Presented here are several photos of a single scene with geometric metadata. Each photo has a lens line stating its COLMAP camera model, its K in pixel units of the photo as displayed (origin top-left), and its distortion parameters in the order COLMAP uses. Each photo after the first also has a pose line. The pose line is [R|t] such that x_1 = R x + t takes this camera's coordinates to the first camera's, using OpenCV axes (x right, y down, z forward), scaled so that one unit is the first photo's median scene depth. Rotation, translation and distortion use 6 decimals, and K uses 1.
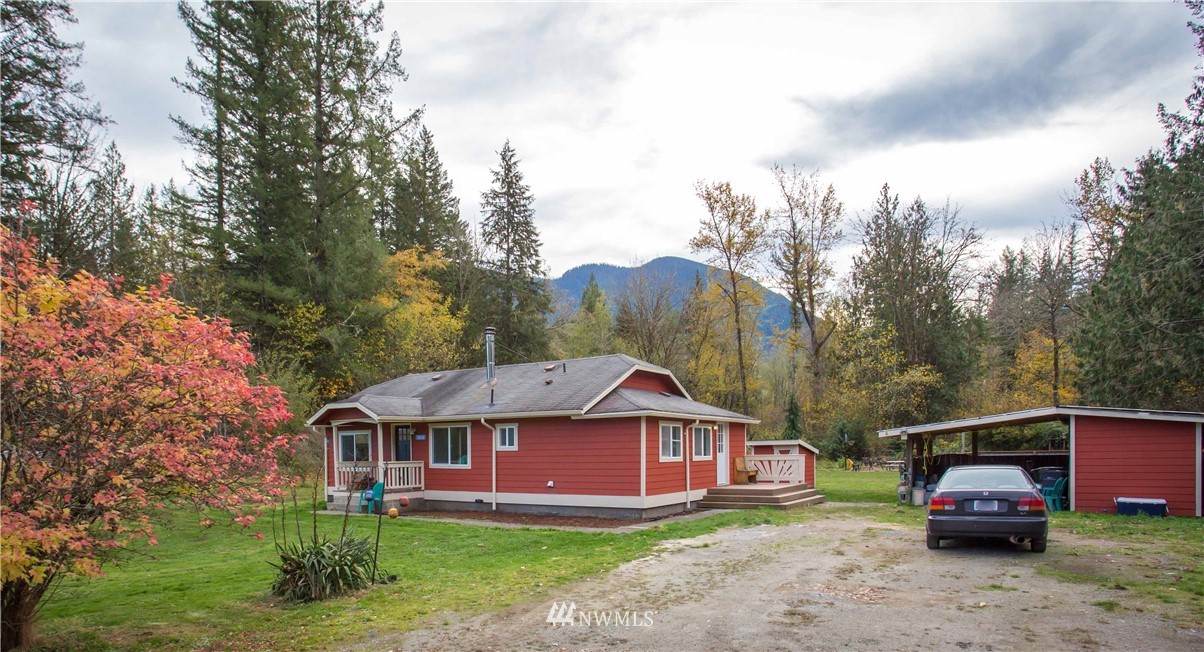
lens RADIAL K [[730.5, 0, 607.0], [0, 730.5, 461.6], [0, 0, 1]] dist [-0.001803, 0.003559]
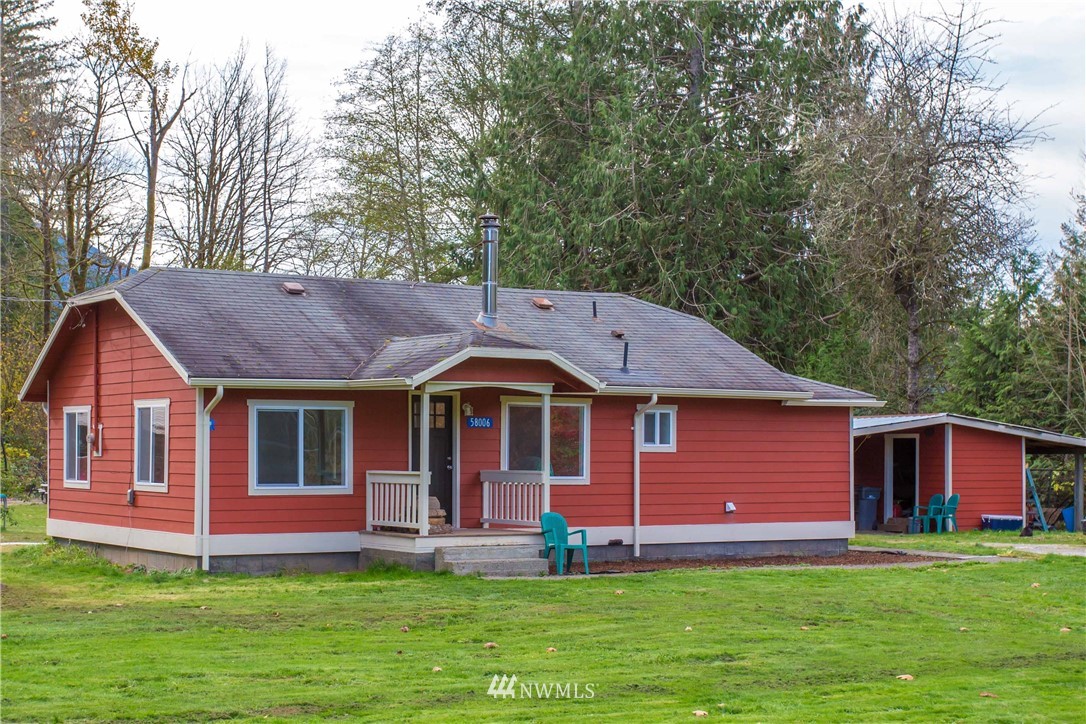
lens RADIAL K [[1807.9, 0, 543.0], [0, 1807.9, 362.0], [0, 0, 1]] dist [0.051623, 0.049893]
pose [[0.415991, 0.062027, 0.907251, -0.792830], [0.013464, 0.997142, -0.074346, 0.010290], [-0.909269, 0.043143, 0.413967, 0.262999]]
